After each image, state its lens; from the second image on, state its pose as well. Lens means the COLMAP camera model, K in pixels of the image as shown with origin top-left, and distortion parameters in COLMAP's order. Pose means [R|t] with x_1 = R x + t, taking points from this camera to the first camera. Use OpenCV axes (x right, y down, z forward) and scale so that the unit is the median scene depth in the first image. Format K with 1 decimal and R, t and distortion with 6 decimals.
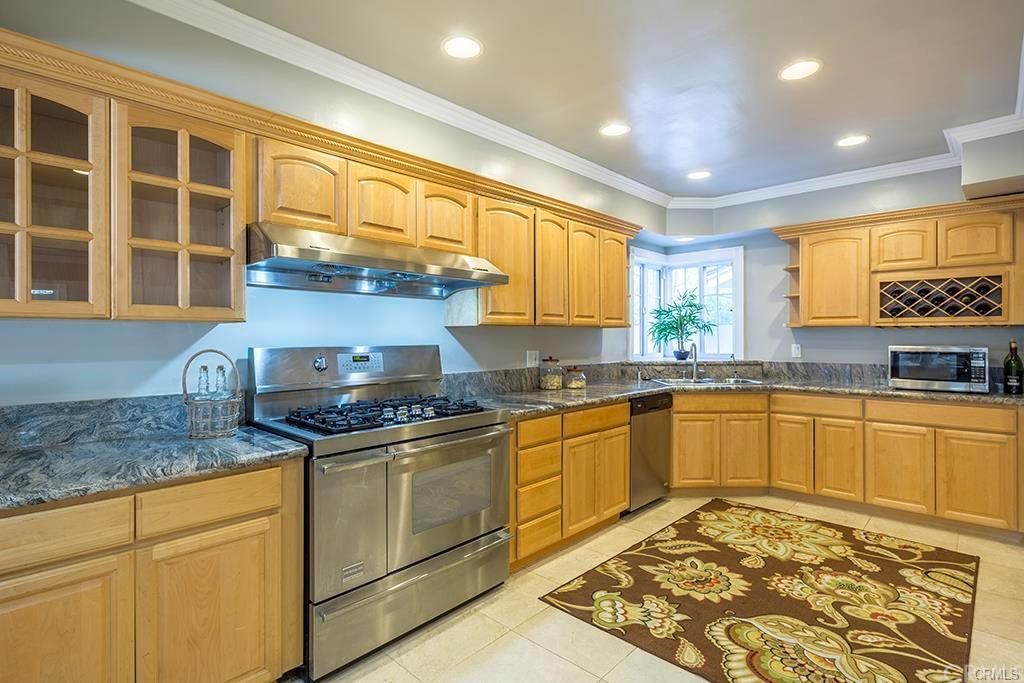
lens RADIAL K [[502.3, 0, 513.9], [0, 502.3, 335.2], [0, 0, 1]] dist [0.001413, -0.004458]
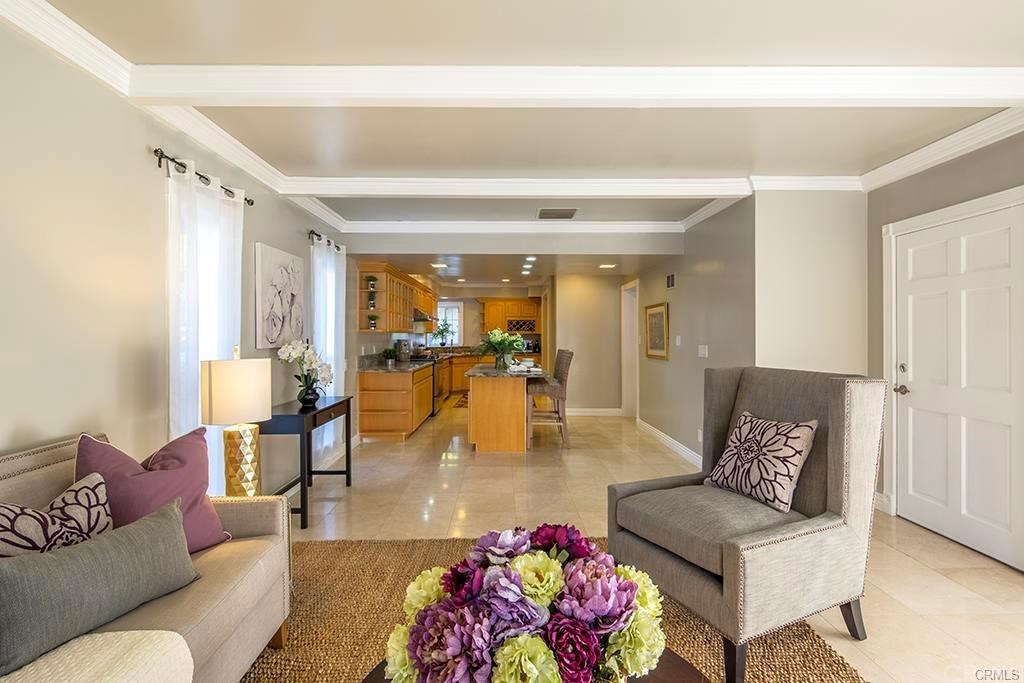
lens RADIAL K [[502.3, 0, 512.2], [0, 502.3, 339.3], [0, 0, 1]] dist [0.001413, -0.004458]
pose [[0.714451, -0.002909, 0.699680, -1.427629], [-0.000200, 0.999990, 0.004362, 0.004537], [-0.699686, -0.003256, 0.714443, -1.254537]]
